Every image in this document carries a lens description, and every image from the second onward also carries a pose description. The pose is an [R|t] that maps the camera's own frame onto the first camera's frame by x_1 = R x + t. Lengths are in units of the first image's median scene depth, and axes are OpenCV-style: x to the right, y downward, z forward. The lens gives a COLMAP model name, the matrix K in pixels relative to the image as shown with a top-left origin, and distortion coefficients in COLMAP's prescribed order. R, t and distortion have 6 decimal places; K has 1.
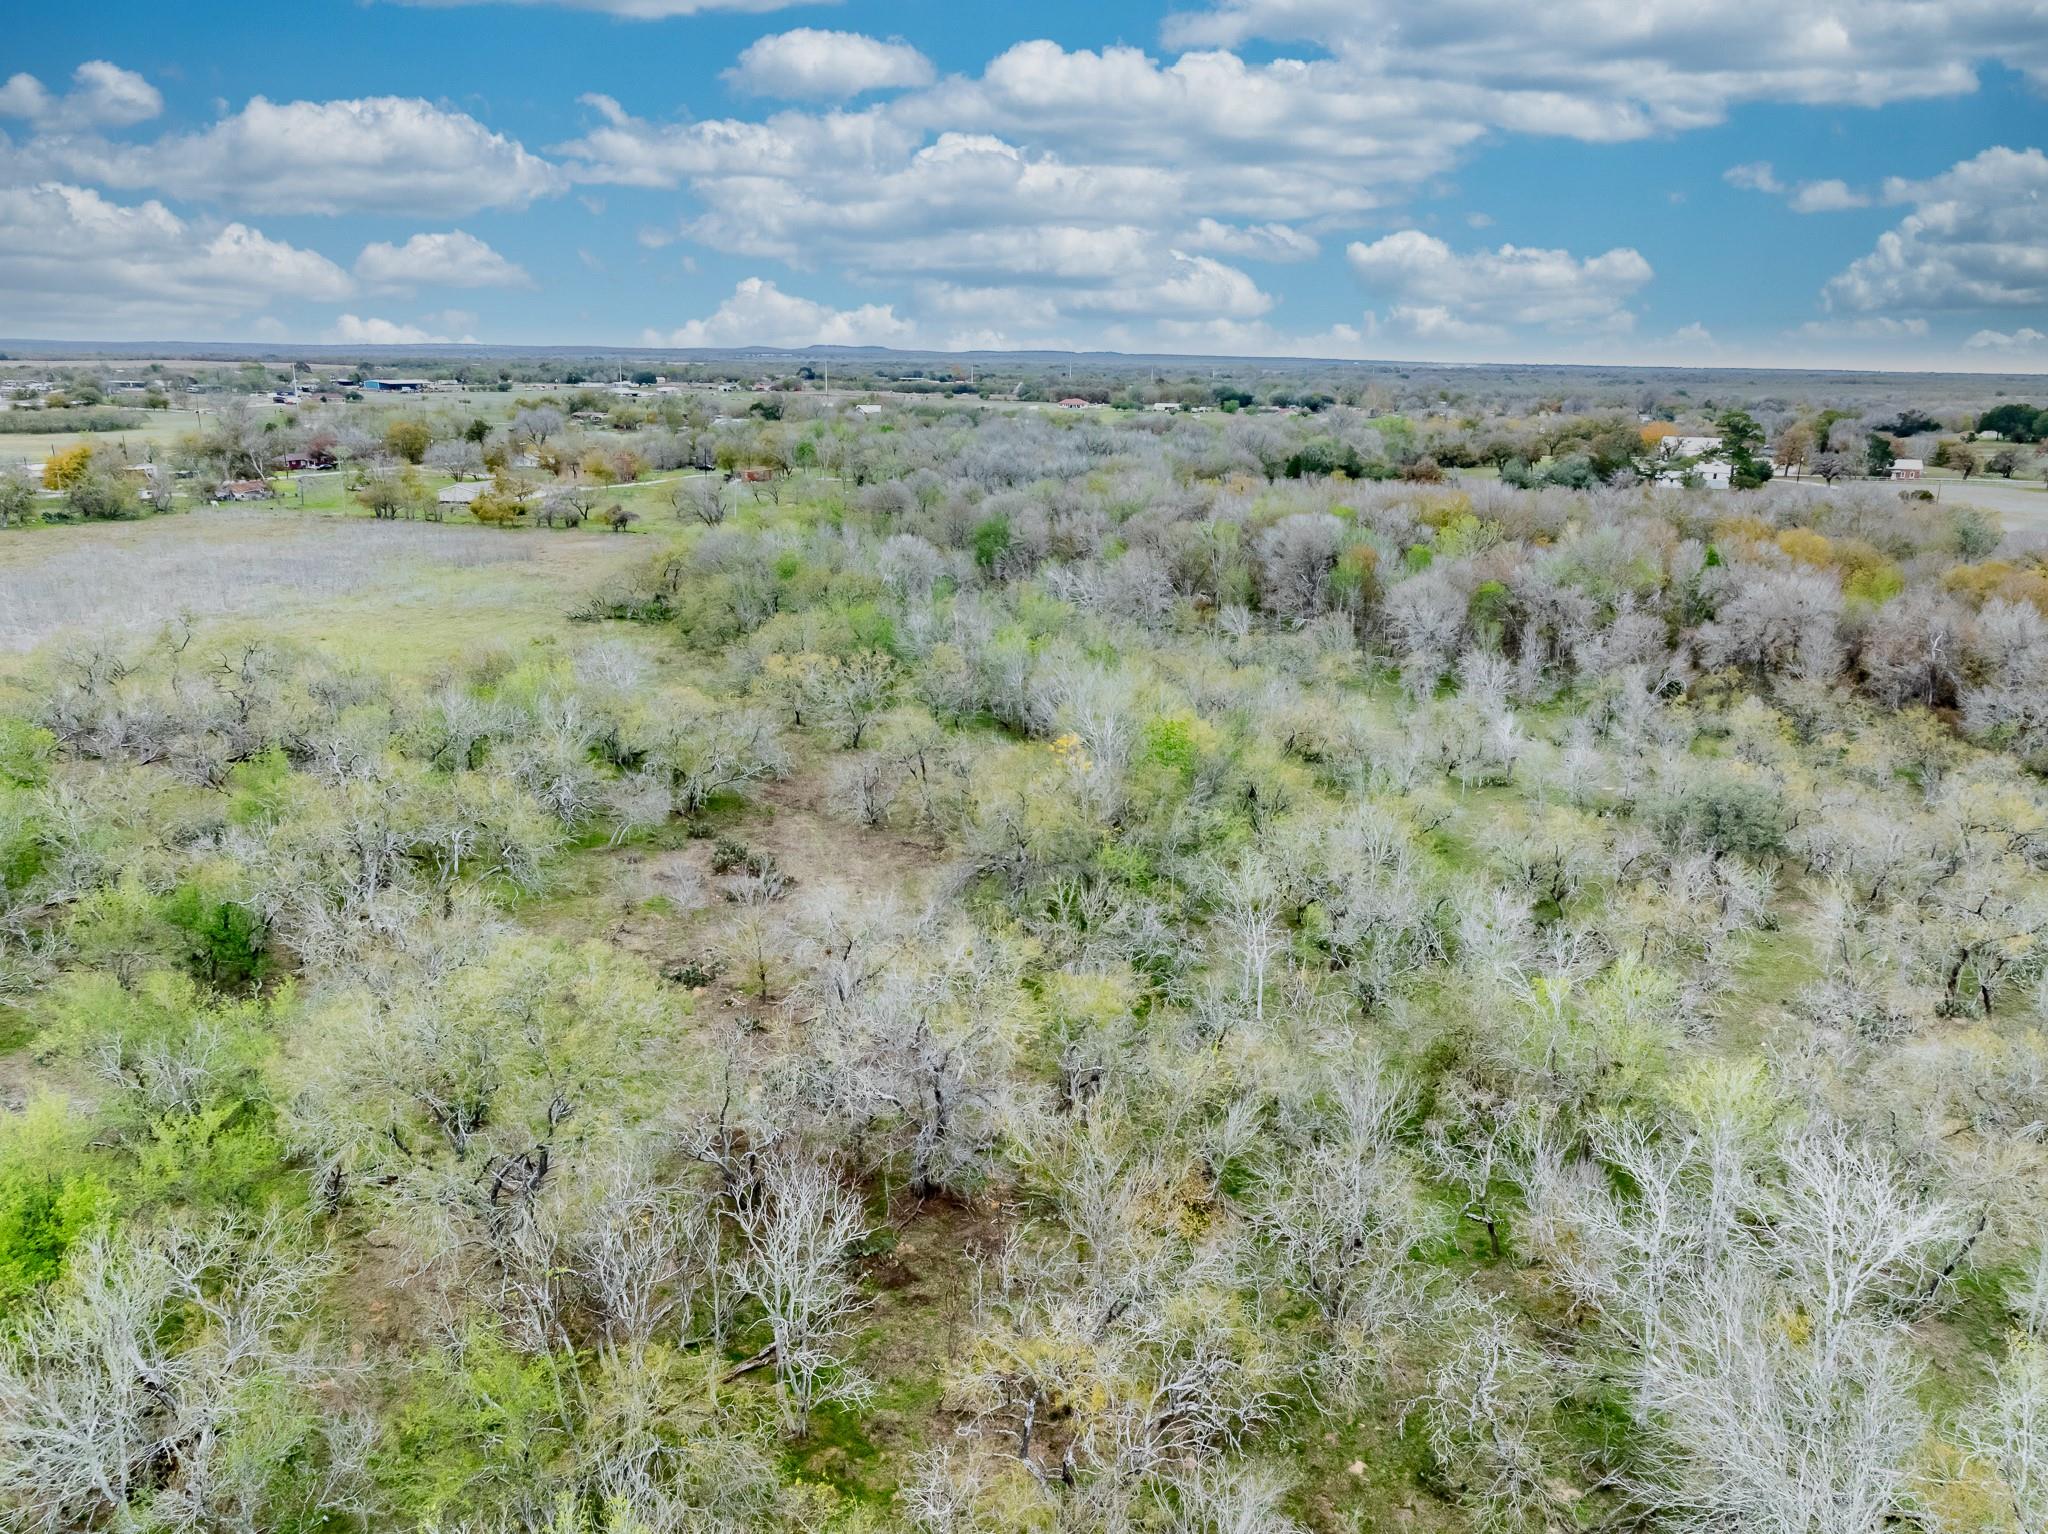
lens RADIAL K [[1454.2, 0, 1011.2], [0, 1454.2, 770.6], [0, 0, 1]] dist [-0.038266, 0.030652]
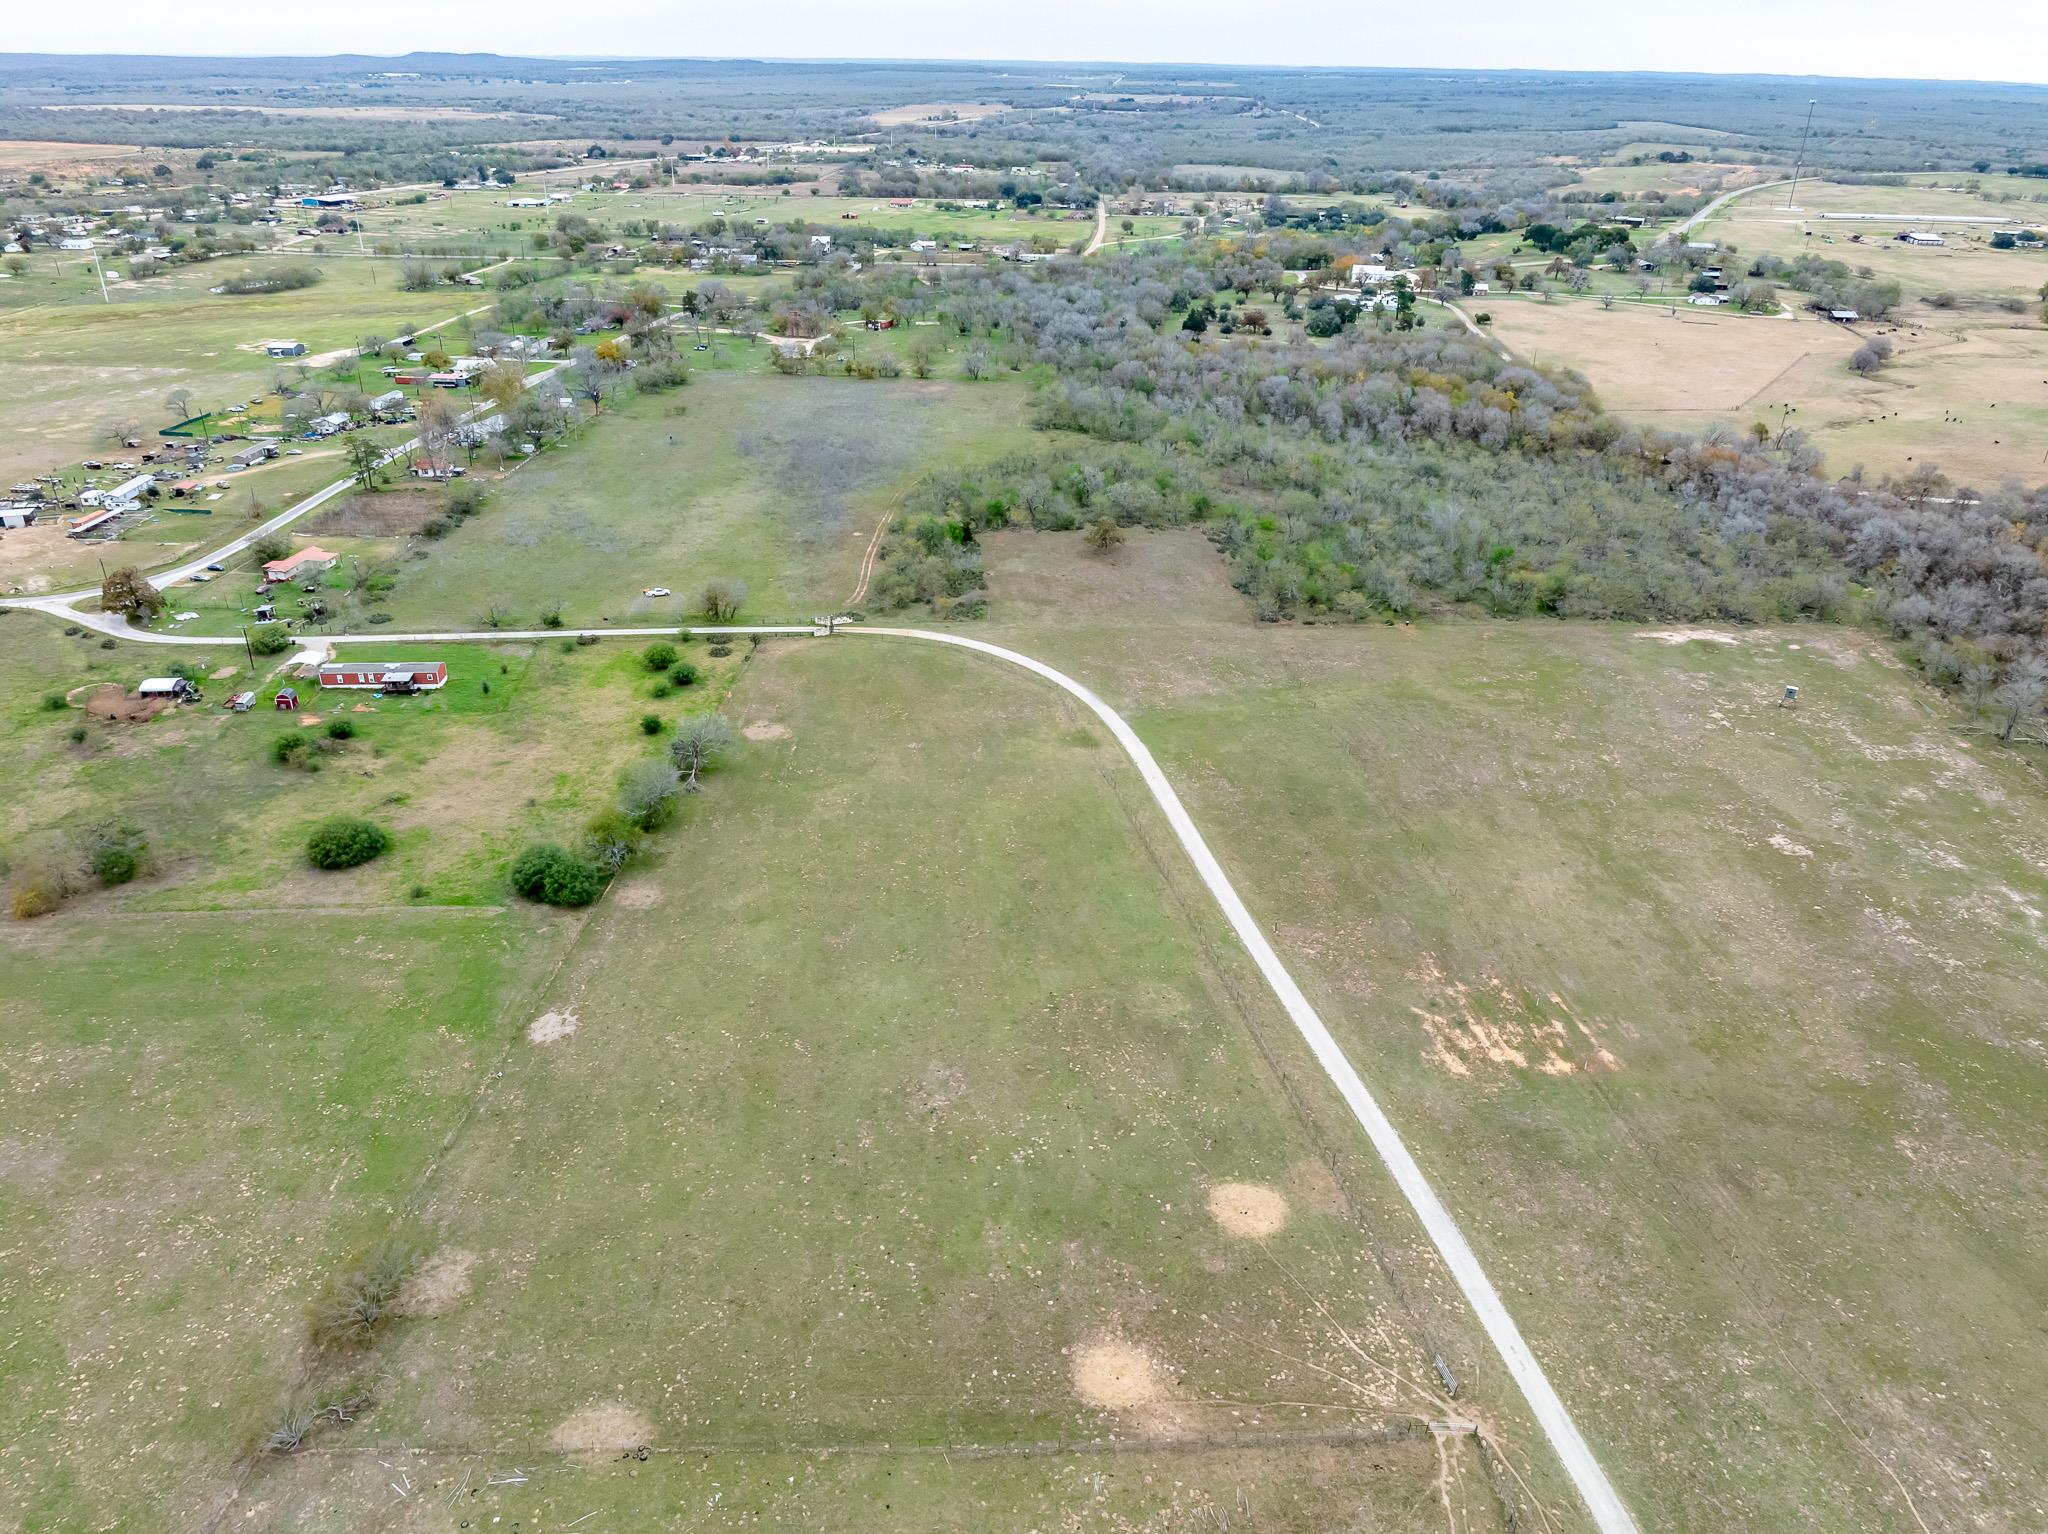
lens RADIAL K [[1454.2, 0, 1011.2], [0, 1454.2, 770.6], [0, 0, 1]] dist [-0.038266, 0.030652]
pose [[0.969955, -0.104751, 0.219576, -1.328296], [0.063983, 0.980620, 0.185175, 0.025993], [-0.234718, -0.165562, 0.957860, -2.270392]]
